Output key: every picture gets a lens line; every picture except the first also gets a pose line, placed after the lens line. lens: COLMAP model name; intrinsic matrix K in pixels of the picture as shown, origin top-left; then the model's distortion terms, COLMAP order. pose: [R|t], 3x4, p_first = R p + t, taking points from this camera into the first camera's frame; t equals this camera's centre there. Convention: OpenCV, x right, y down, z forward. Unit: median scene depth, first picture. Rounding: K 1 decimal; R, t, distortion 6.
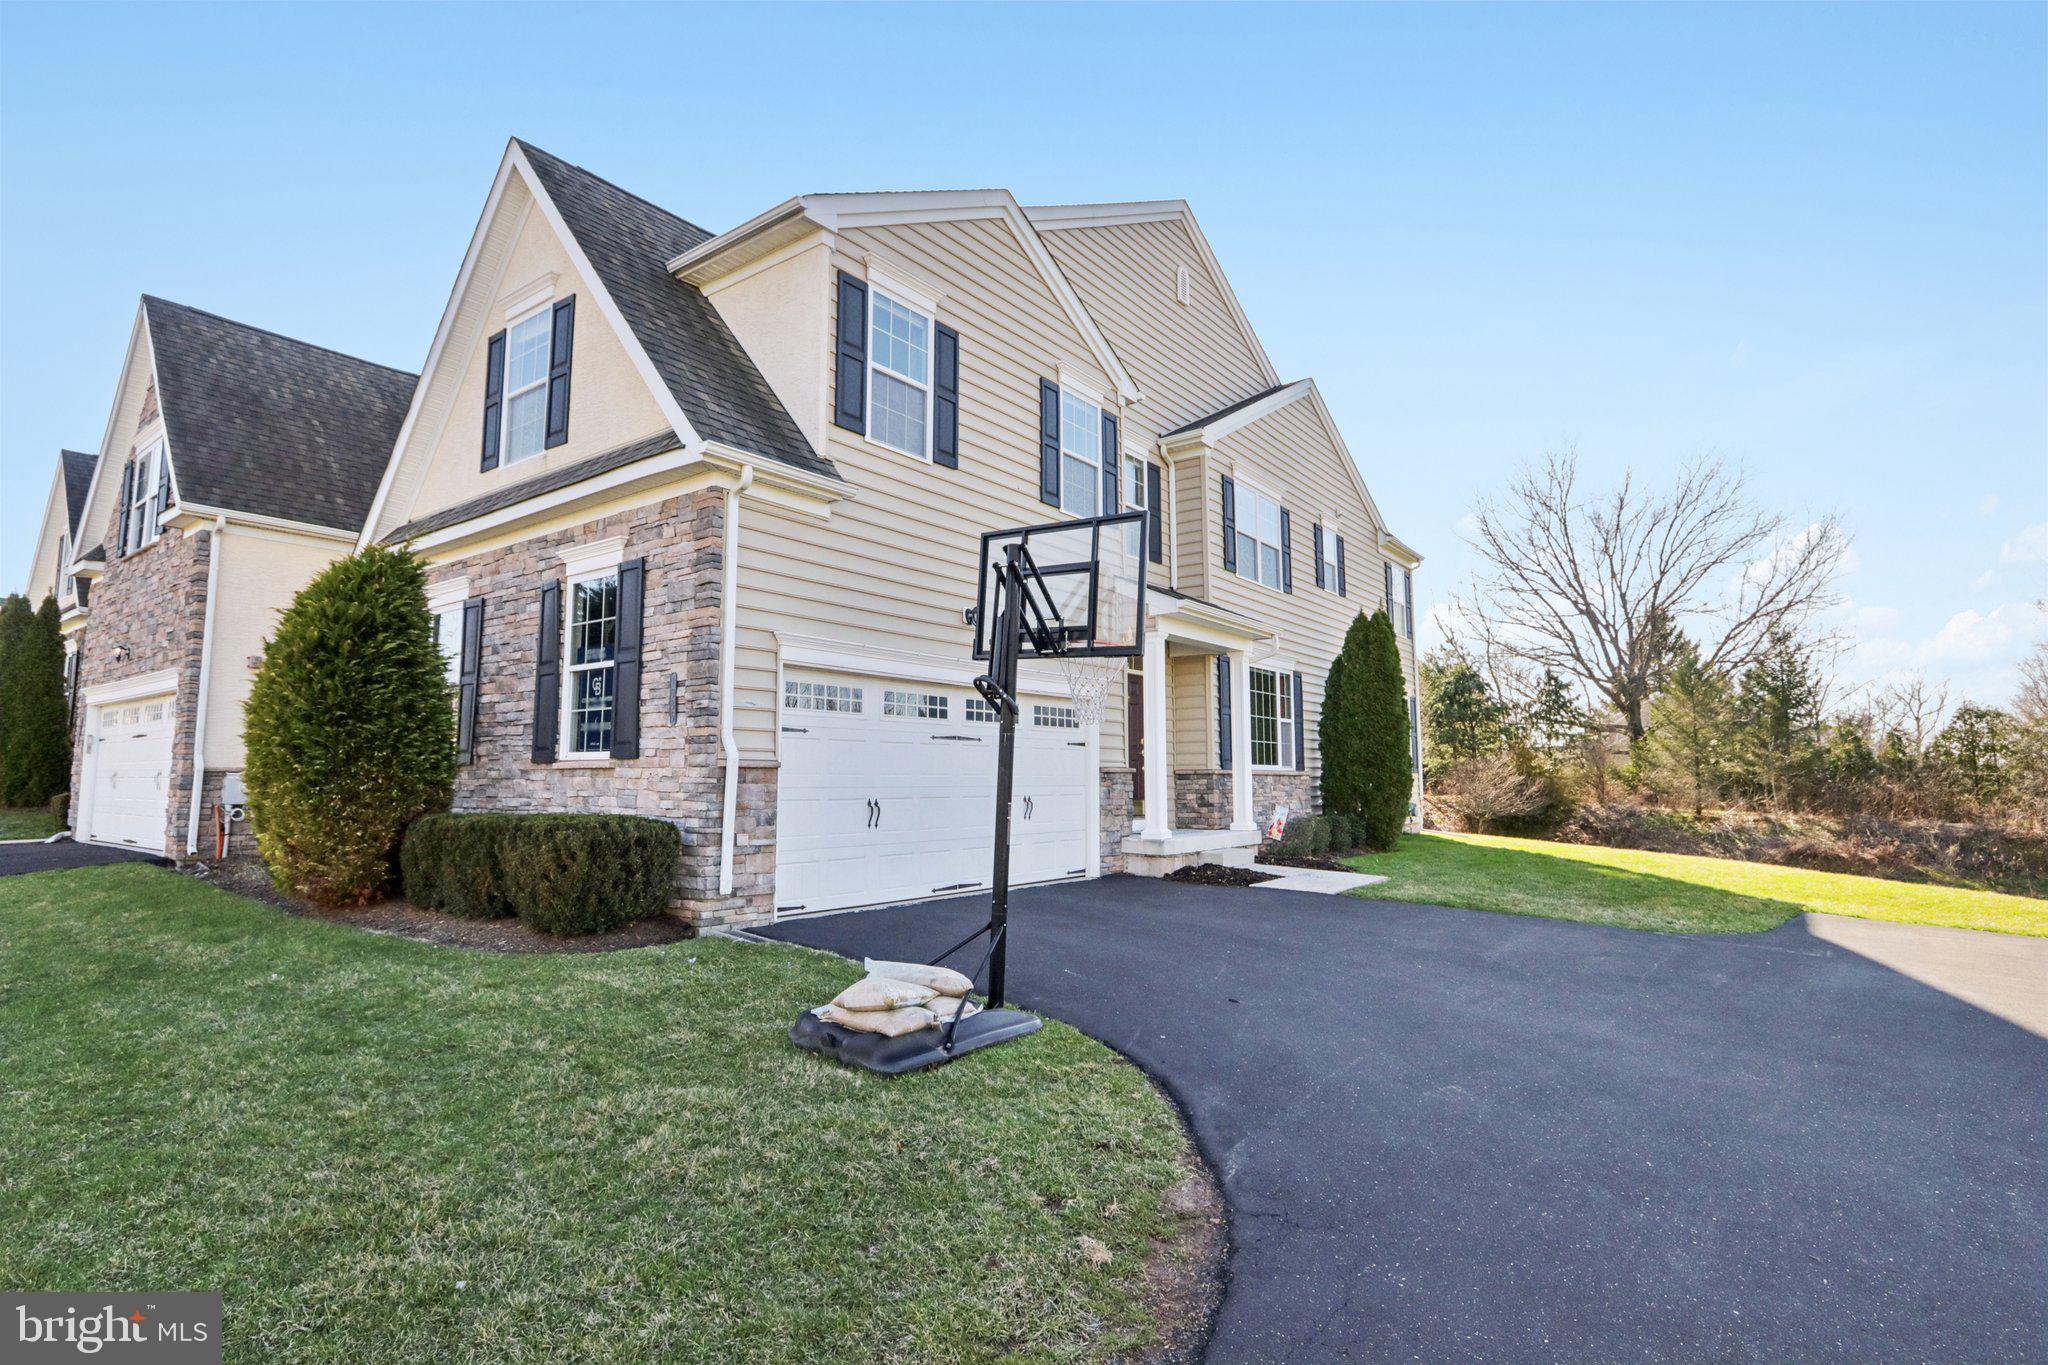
lens RADIAL K [[1021.6, 0, 1016.2], [0, 1021.6, 676.0], [0, 0, 1]] dist [-0.022301, 0.000240]
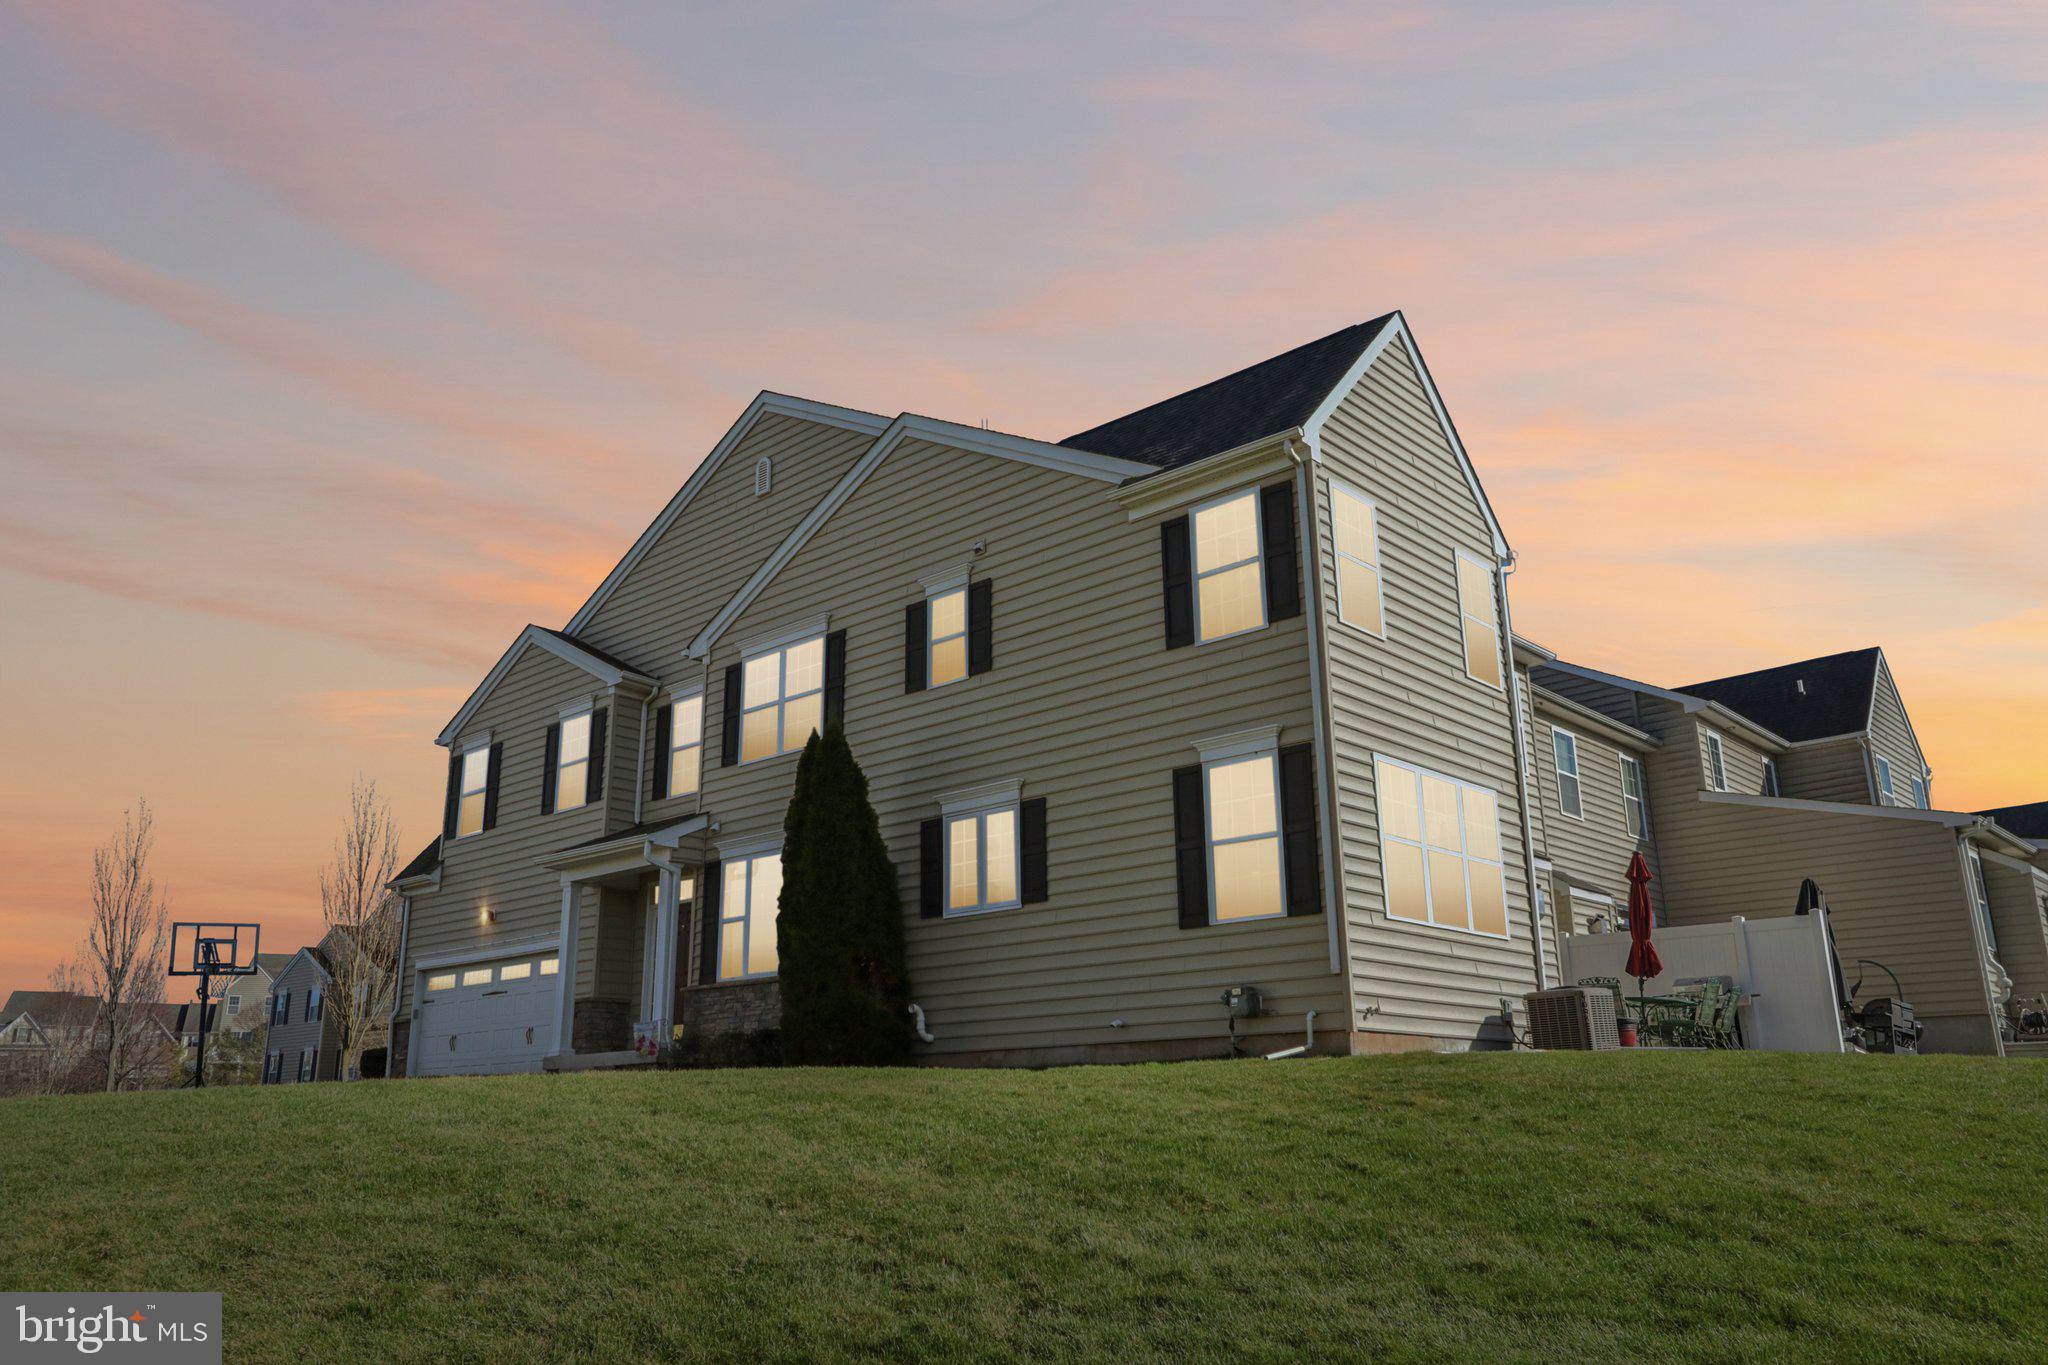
lens RADIAL K [[1534.6, 0, 1019.7], [0, 1534.6, 683.8], [0, 0, 1]] dist [-0.004099, 0.003727]
pose [[-0.092243, -0.275819, -0.956773, 2.358376], [0.113894, 0.951641, -0.285320, 0.388972], [0.989201, -0.135290, -0.056368, 2.073215]]
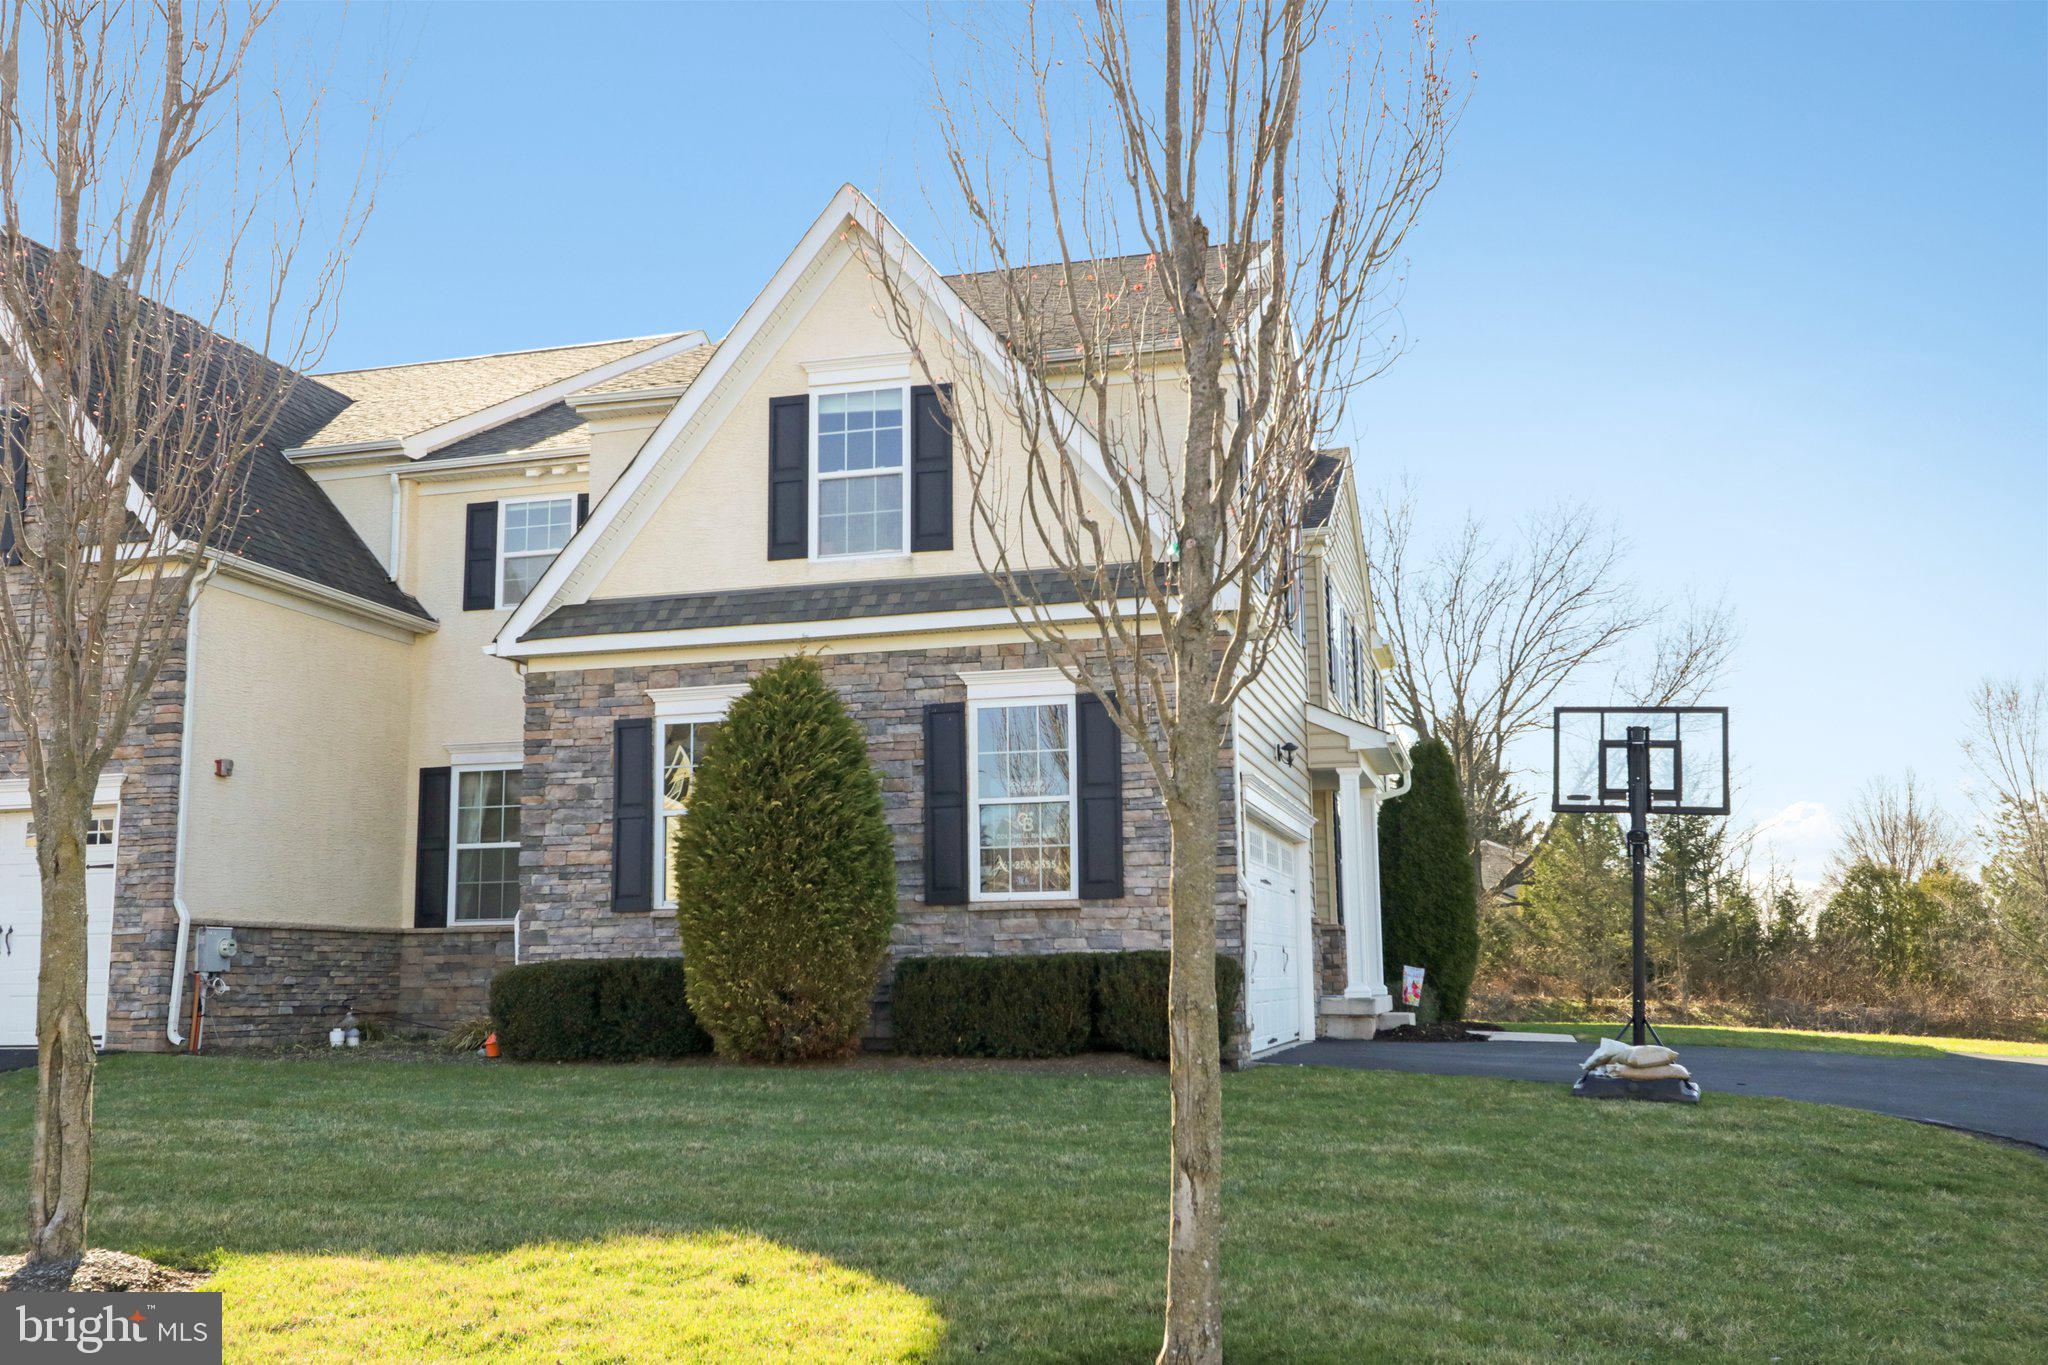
lens RADIAL K [[1898.8, 0, 1021.7], [0, 1898.8, 679.2], [0, 0, 1]] dist [-0.022029, -0.004182]
pose [[0.924259, 0.048963, 0.378612, -0.963436], [-0.026845, 0.997622, -0.063482, -0.008592], [-0.380820, 0.048510, 0.923376, -0.547303]]
